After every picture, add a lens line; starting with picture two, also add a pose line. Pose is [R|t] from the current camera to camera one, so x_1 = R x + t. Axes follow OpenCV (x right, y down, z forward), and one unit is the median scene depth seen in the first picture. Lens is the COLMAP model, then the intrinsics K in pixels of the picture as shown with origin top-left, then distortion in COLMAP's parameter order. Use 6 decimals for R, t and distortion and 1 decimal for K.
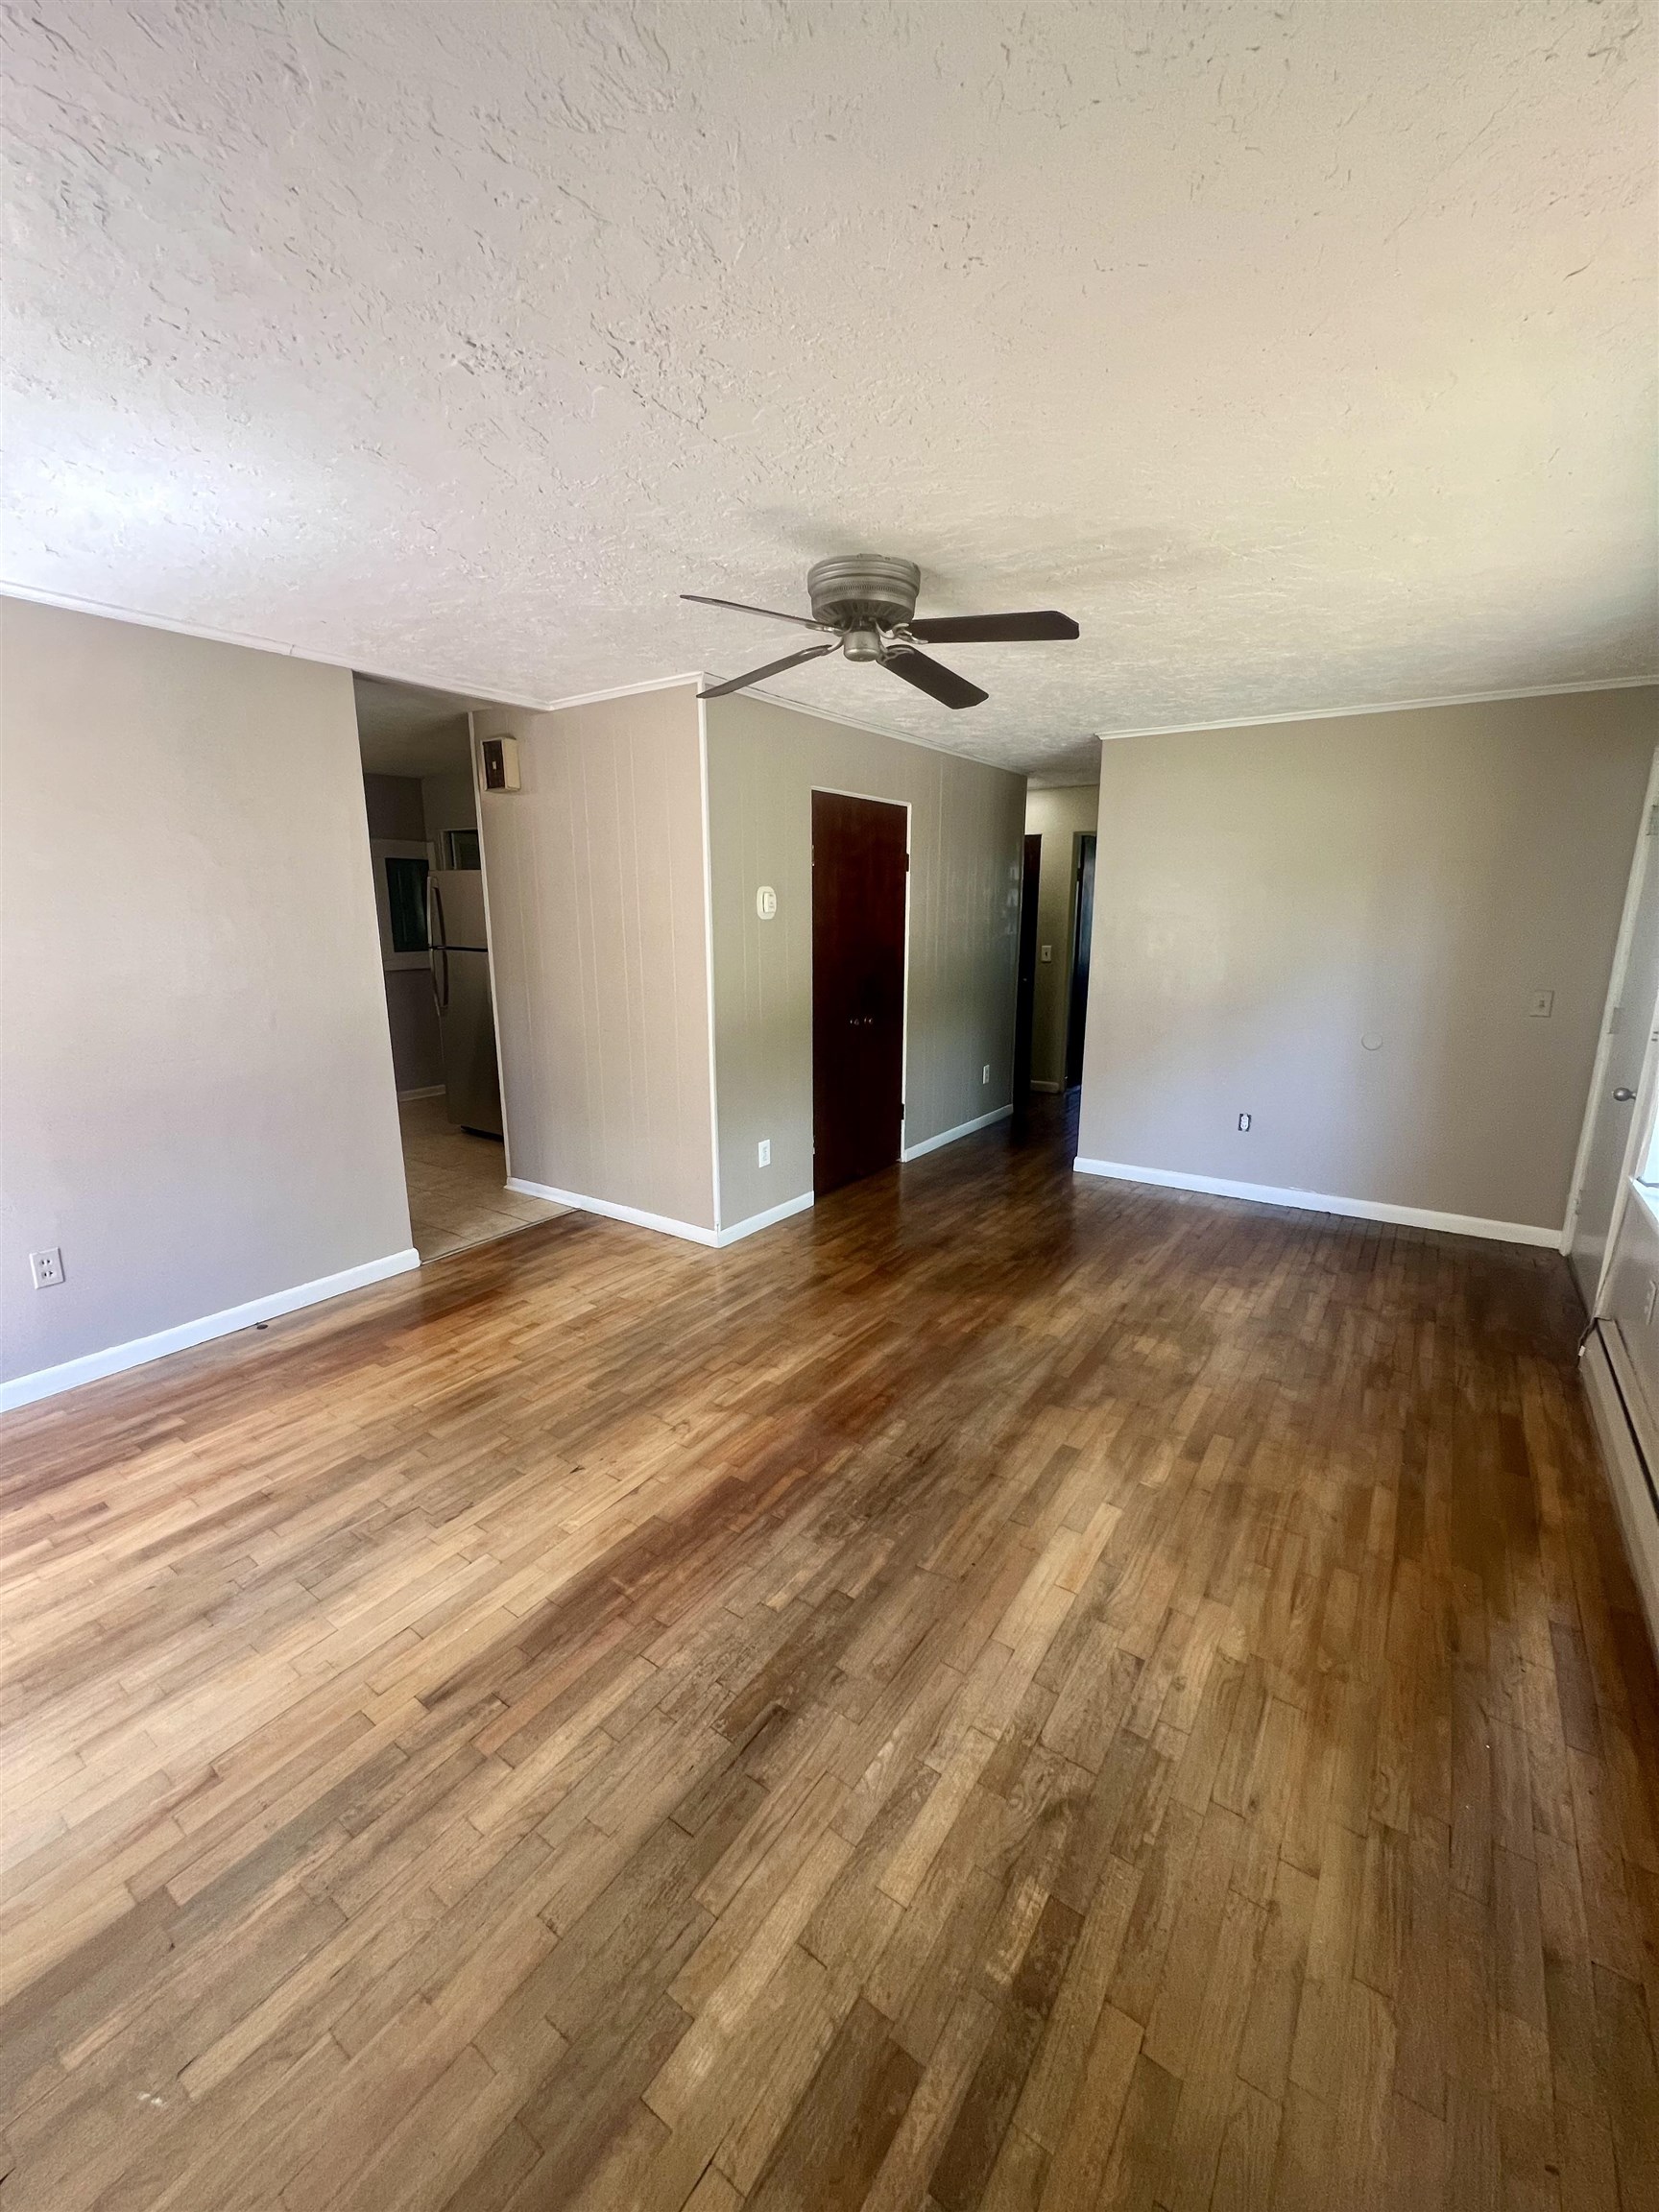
lens RADIAL K [[886.0, 0, 831.8], [0, 886.0, 1091.5], [0, 0, 1]] dist [0.001538, -0.000043]
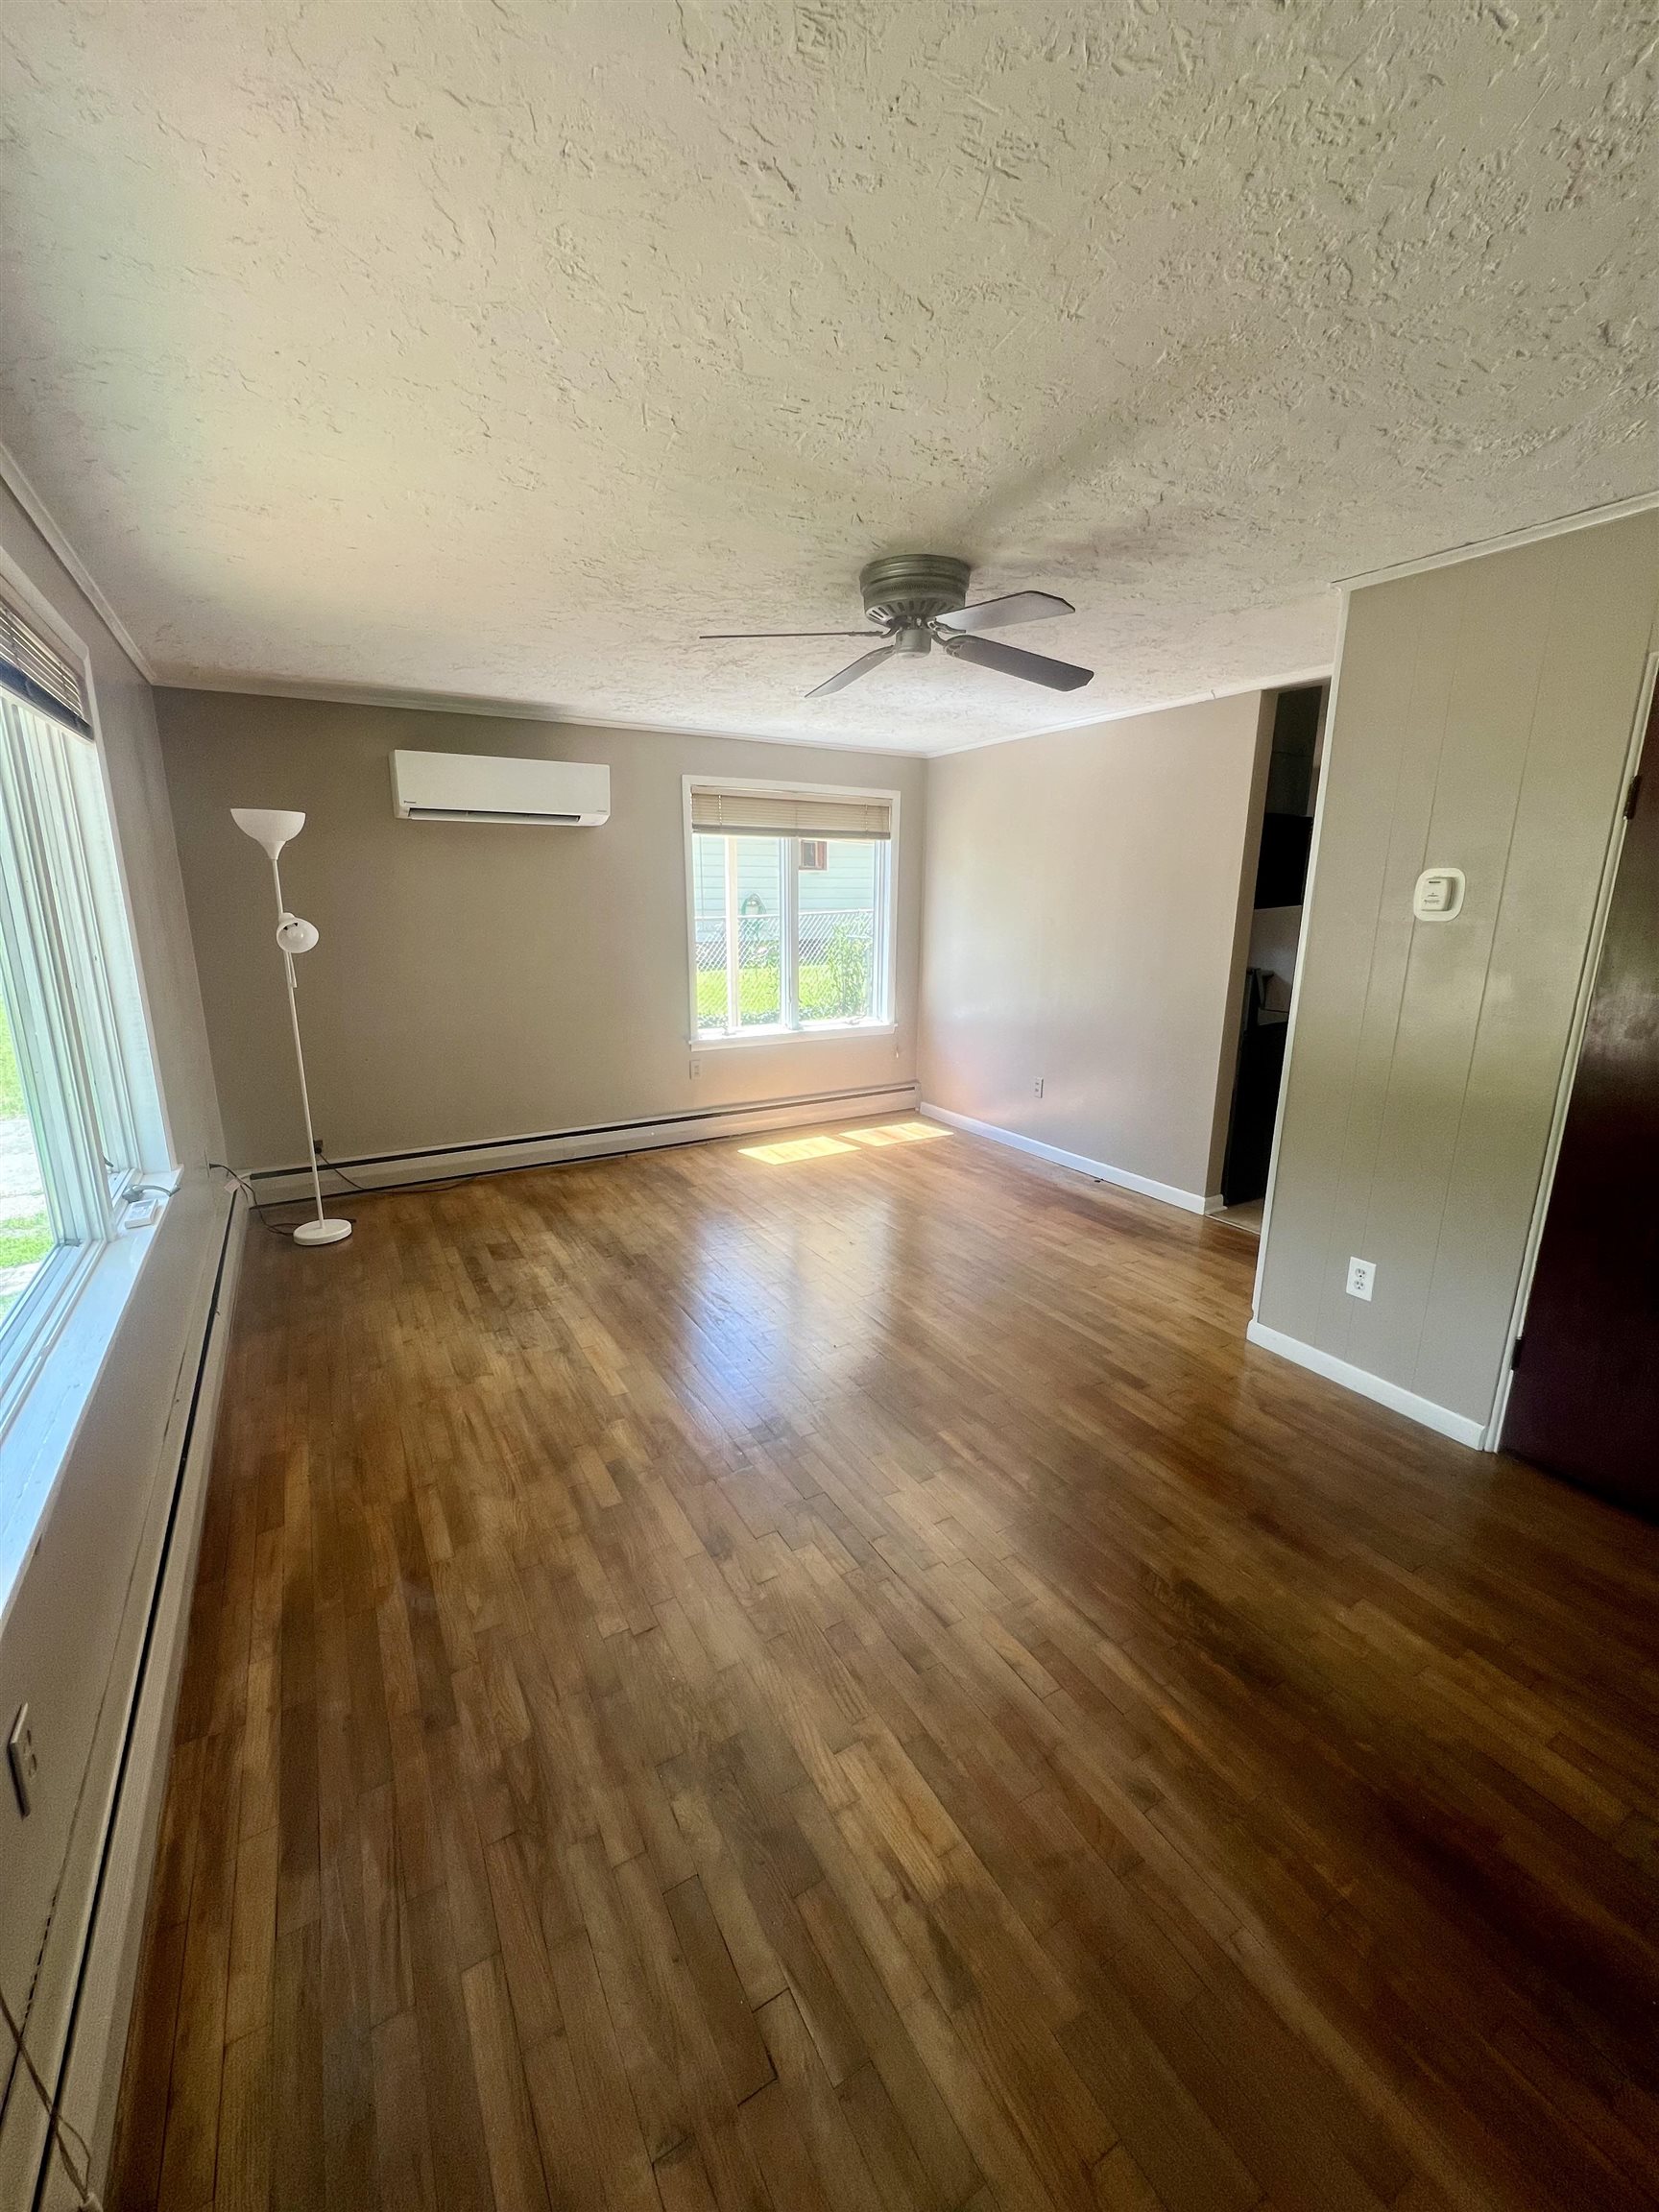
lens RADIAL K [[886.0, 0, 832.9], [0, 886.0, 1112.4], [0, 0, 1]] dist [0.001538, -0.000043]
pose [[-0.420684, 0.217404, -0.880772, 1.175750], [-0.193183, 0.927127, 0.321116, -0.329731], [0.886400, 0.305239, -0.348029, 1.562193]]
